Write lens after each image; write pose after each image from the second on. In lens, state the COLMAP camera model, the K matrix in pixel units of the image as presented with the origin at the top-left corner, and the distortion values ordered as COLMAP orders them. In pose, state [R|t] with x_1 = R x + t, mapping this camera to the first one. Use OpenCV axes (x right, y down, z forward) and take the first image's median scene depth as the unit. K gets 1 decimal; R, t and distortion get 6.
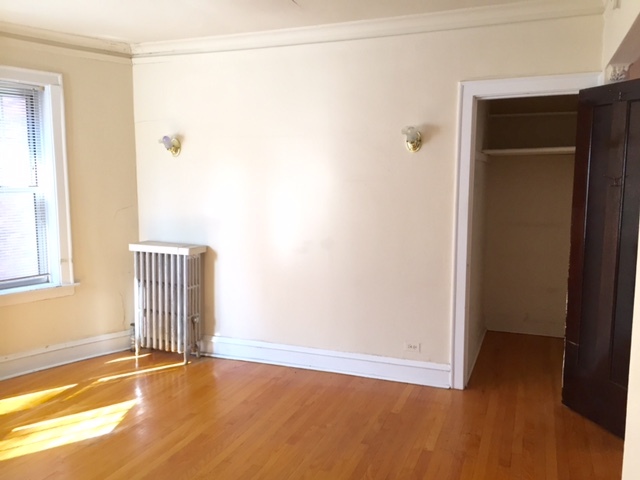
lens RADIAL K [[538.9, 0, 318.6], [0, 538.9, 244.5], [0, 0, 1]] dist [0.040744, -0.060293]
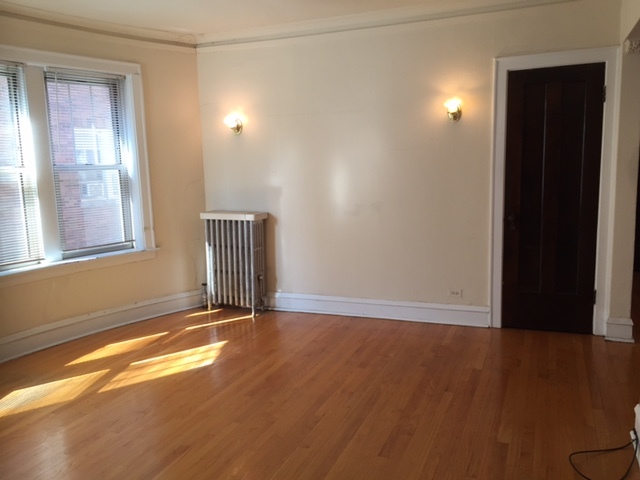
lens RADIAL K [[538.9, 0, 318.3], [0, 538.9, 244.2], [0, 0, 1]] dist [0.040744, -0.060293]
pose [[0.999281, -0.029130, -0.024281, -0.083506], [0.029945, 0.998975, 0.033939, 0.037087], [0.023268, -0.034642, 0.999129, -0.146155]]
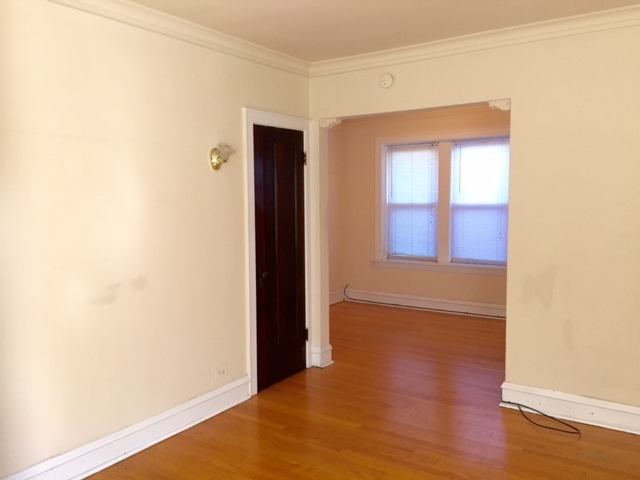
lens RADIAL K [[538.9, 0, 318.6], [0, 538.9, 243.8], [0, 0, 1]] dist [0.040744, -0.060293]
pose [[0.228086, -0.091847, 0.969299, -0.679045], [0.130163, 0.989481, 0.063131, -0.073733], [-0.964901, 0.111768, 0.237642, 0.562678]]
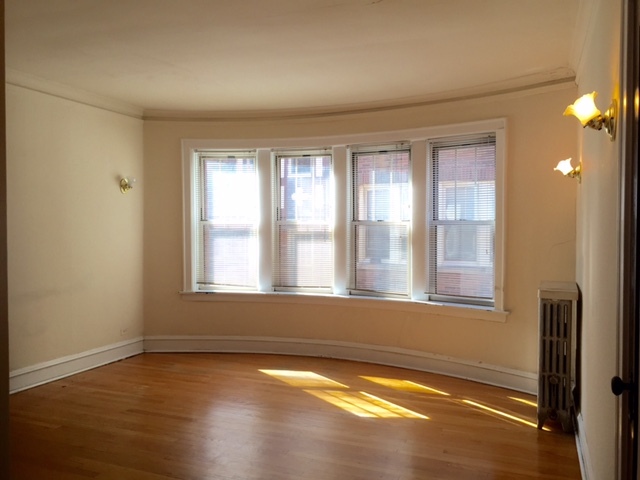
lens RADIAL K [[538.9, 0, 323.1], [0, 538.9, 241.0], [0, 0, 1]] dist [0.040744, -0.060293]
pose [[-0.014455, 0.021527, -0.999664, 0.640293], [-0.128370, 0.991455, 0.023207, -0.046183], [0.991621, 0.128663, -0.011568, 0.690149]]
